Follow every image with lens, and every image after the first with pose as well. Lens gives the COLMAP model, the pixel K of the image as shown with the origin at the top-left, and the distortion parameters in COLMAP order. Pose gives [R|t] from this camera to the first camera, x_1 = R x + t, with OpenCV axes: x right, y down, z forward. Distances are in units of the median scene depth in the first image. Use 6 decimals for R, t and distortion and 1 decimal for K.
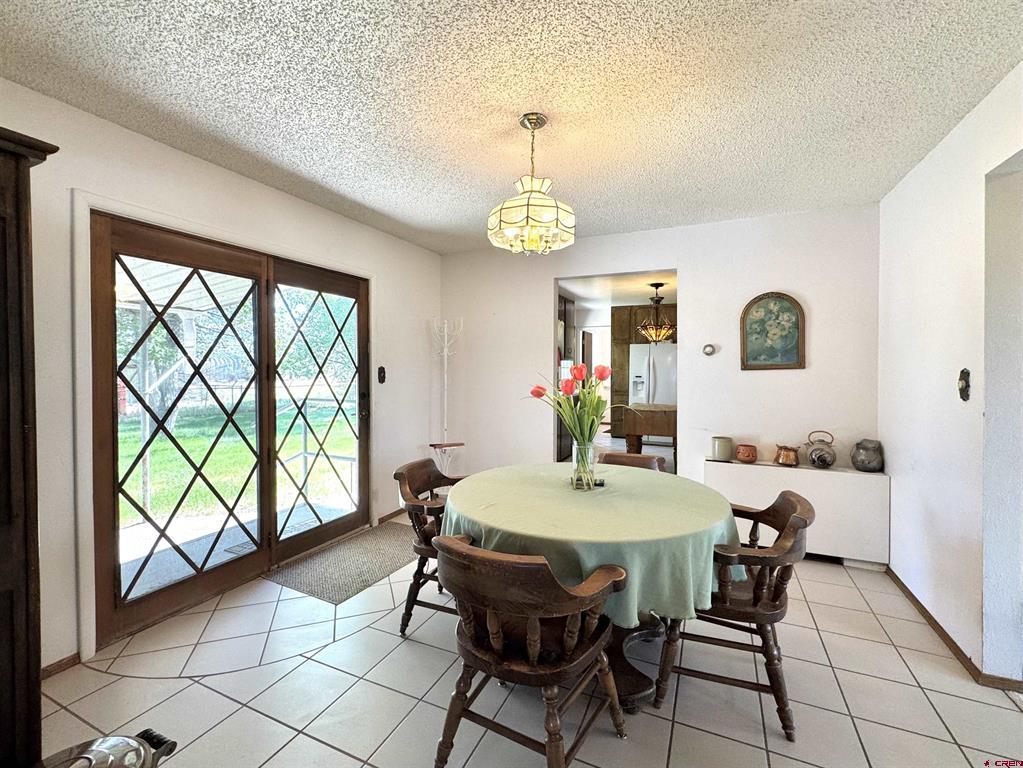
lens RADIAL K [[450.3, 0, 511.9], [0, 450.3, 371.5], [0, 0, 1]] dist [0.000380, -0.000046]
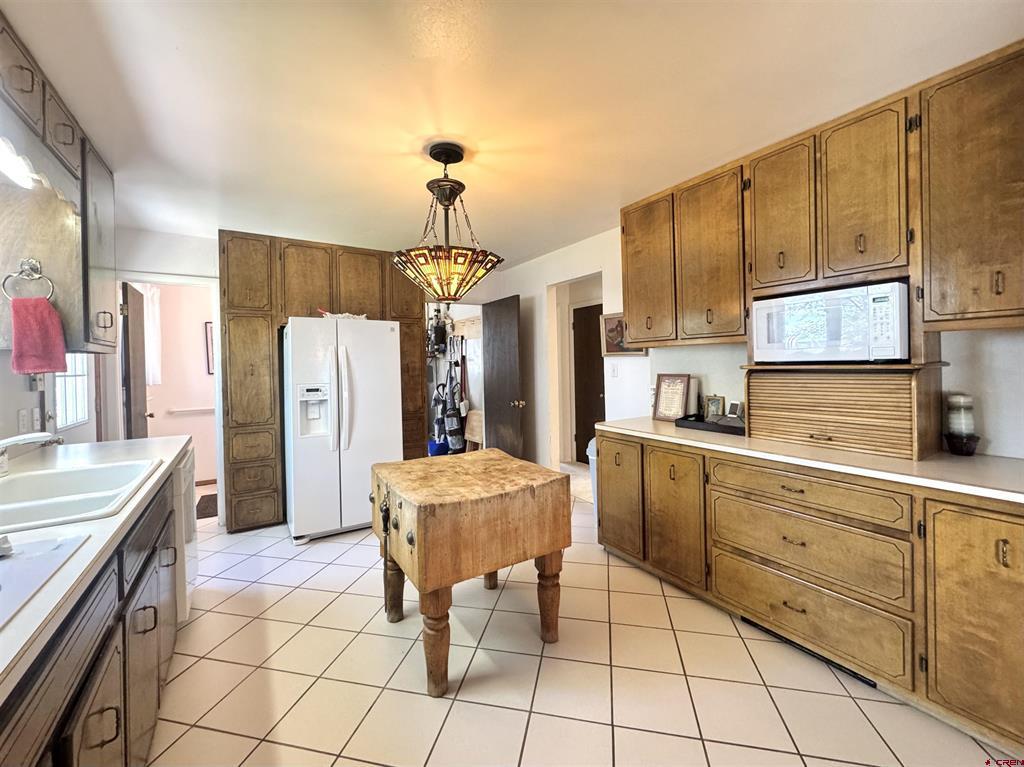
lens RADIAL K [[422.4, 0, 526.4], [0, 422.4, 364.5], [0, 0, 1]] dist [-0.000849, 0.000005]
pose [[0.533912, -0.013891, 0.845426, 0.037467], [0.031195, 0.999508, -0.003278, -0.005700], [-0.844964, 0.028123, 0.534082, 0.556728]]
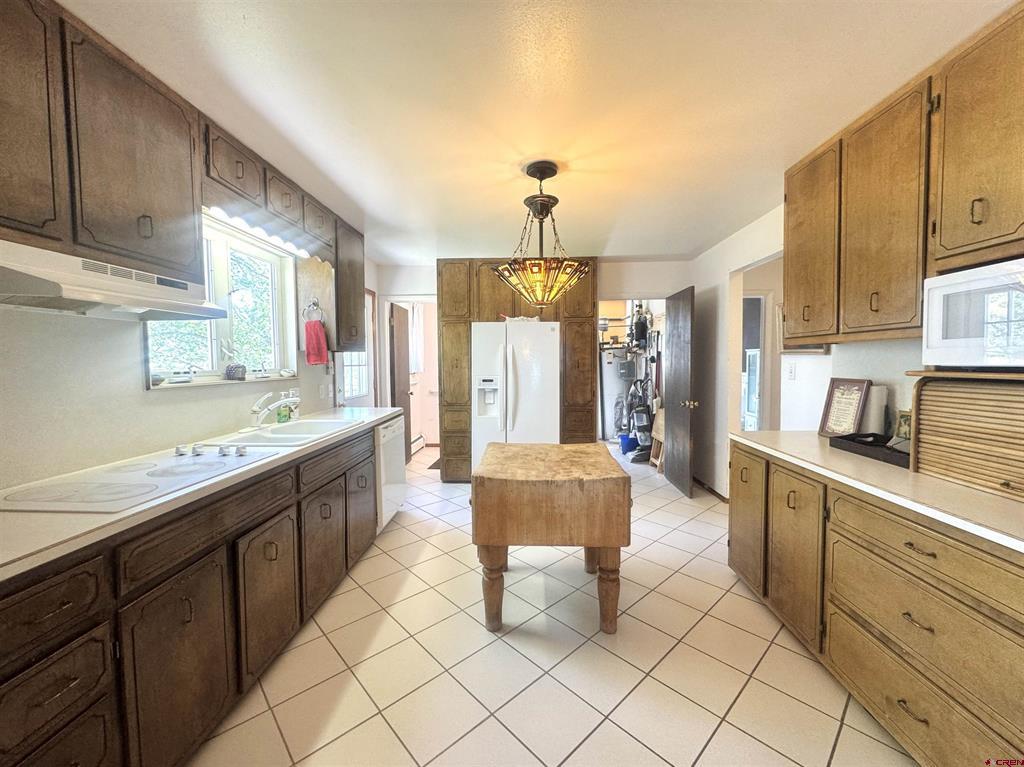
lens RADIAL K [[421.5, 0, 514.6], [0, 421.5, 378.9], [0, 0, 1]] dist [0.000763, -0.000196]
pose [[0.923513, -0.024156, 0.382806, 0.104726], [0.013161, 0.999423, 0.031316, -0.006185], [-0.383342, -0.023883, 0.923298, 0.471653]]
